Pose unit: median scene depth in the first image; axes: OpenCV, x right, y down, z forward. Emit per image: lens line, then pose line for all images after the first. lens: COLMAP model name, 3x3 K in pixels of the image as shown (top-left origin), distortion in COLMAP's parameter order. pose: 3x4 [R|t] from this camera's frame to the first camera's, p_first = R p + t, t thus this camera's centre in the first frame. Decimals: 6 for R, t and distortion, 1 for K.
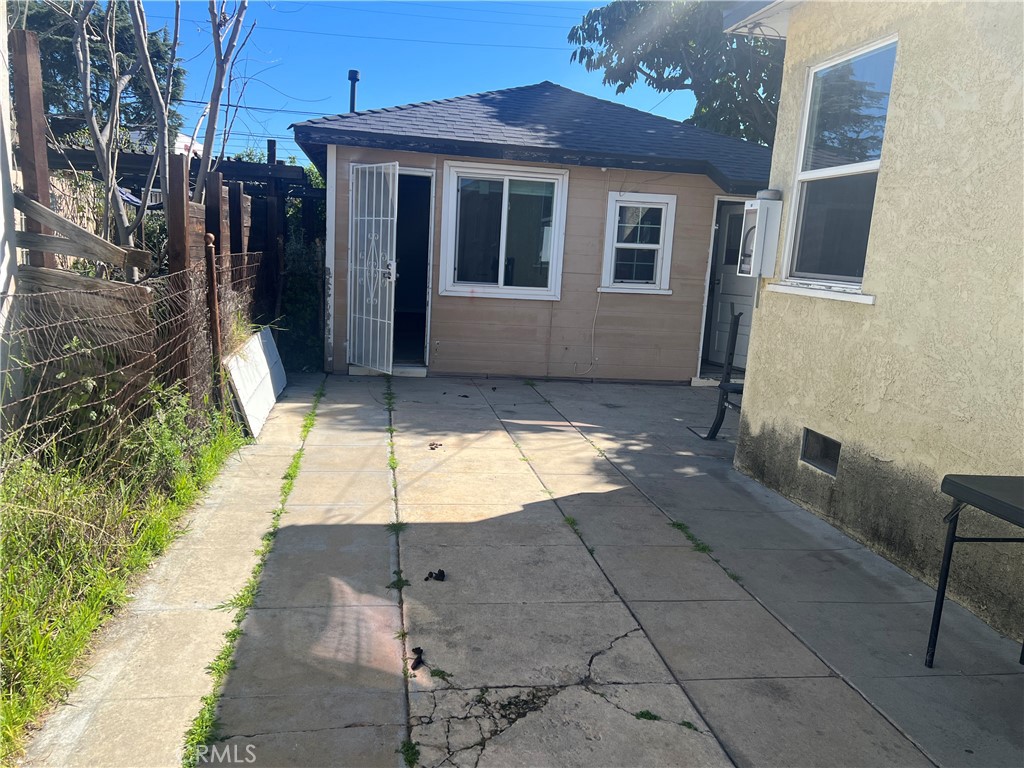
lens RADIAL K [[762.9, 0, 508.8], [0, 762.9, 388.3], [0, 0, 1]] dist [0.131692, -0.000891]
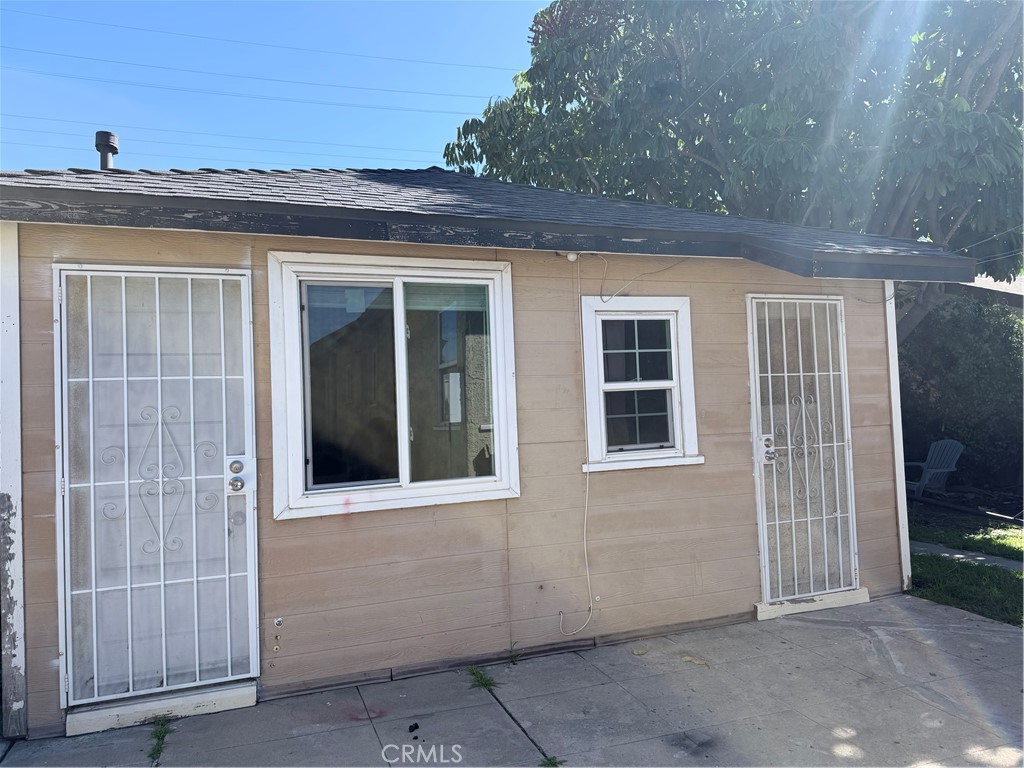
lens RADIAL K [[706.4, 0, 512.0], [0, 706.4, 384.0], [0, 0, 1]] dist [0.129374, -0.173465]
pose [[0.978746, -0.087021, 0.185700, -0.022077], [0.123258, 0.973321, -0.193532, -0.096907], [-0.163905, 0.212308, 0.963359, 0.514685]]
